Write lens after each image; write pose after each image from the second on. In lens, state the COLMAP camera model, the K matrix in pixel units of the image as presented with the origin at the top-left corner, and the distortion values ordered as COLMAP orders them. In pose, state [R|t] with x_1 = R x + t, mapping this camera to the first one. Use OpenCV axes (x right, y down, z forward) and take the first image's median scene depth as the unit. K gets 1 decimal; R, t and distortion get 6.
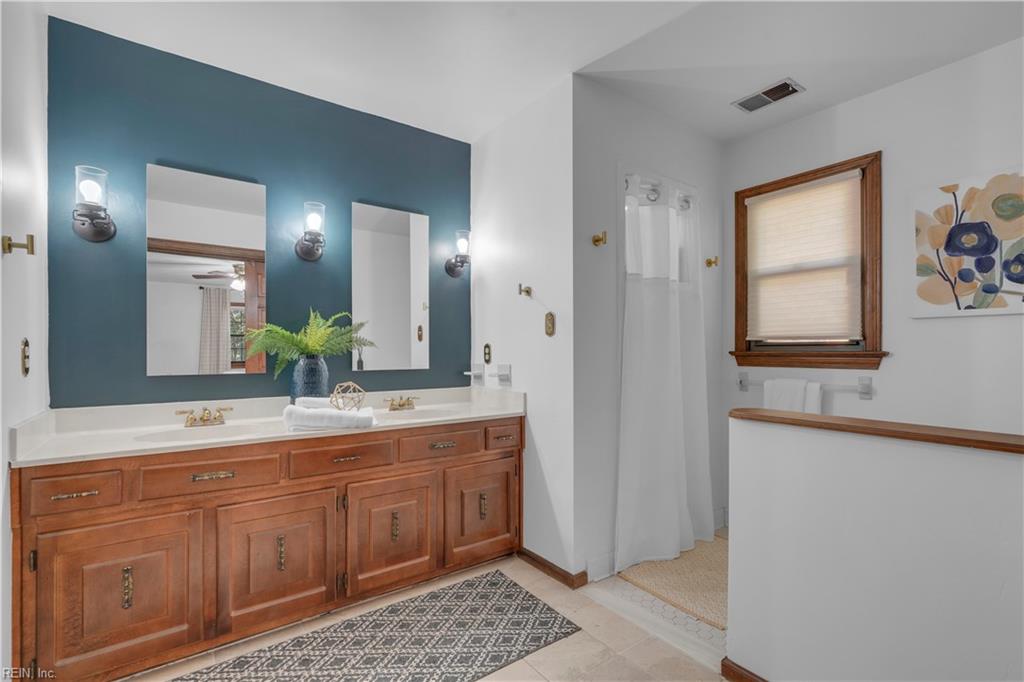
lens RADIAL K [[462.5, 0, 506.8], [0, 462.5, 348.1], [0, 0, 1]] dist [-0.009445, 0.003681]
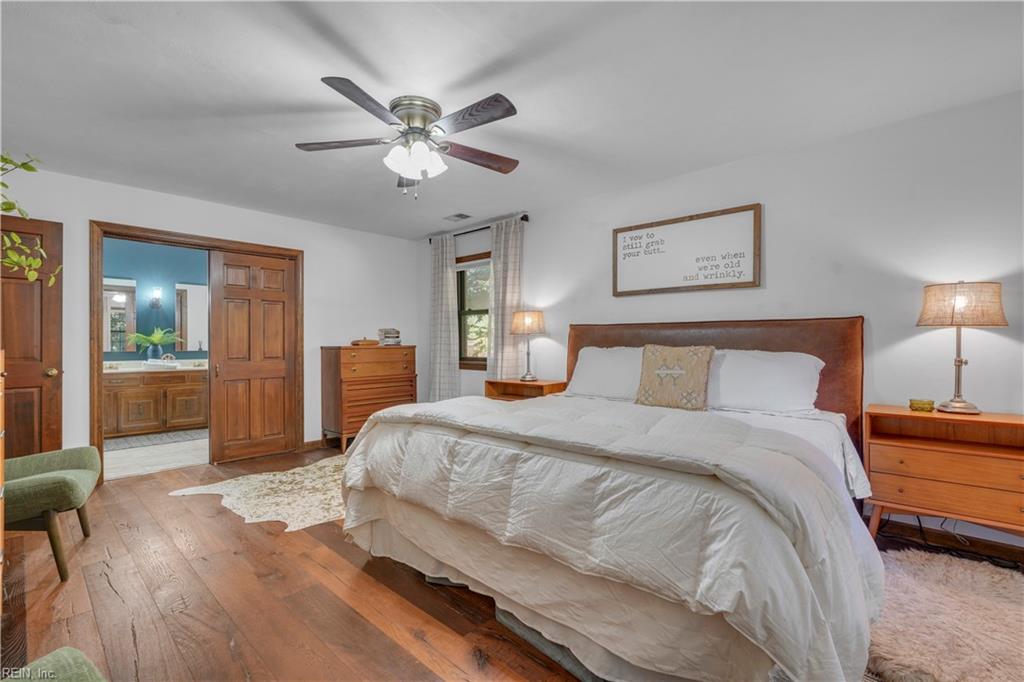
lens RADIAL K [[462.5, 0, 514.6], [0, 462.5, 343.7], [0, 0, 1]] dist [-0.009445, 0.003681]
pose [[0.981551, 0.001422, 0.191197, 1.131076], [-0.002211, 0.999990, 0.003917, -0.004547], [-0.191189, -0.004267, 0.981544, -2.055945]]
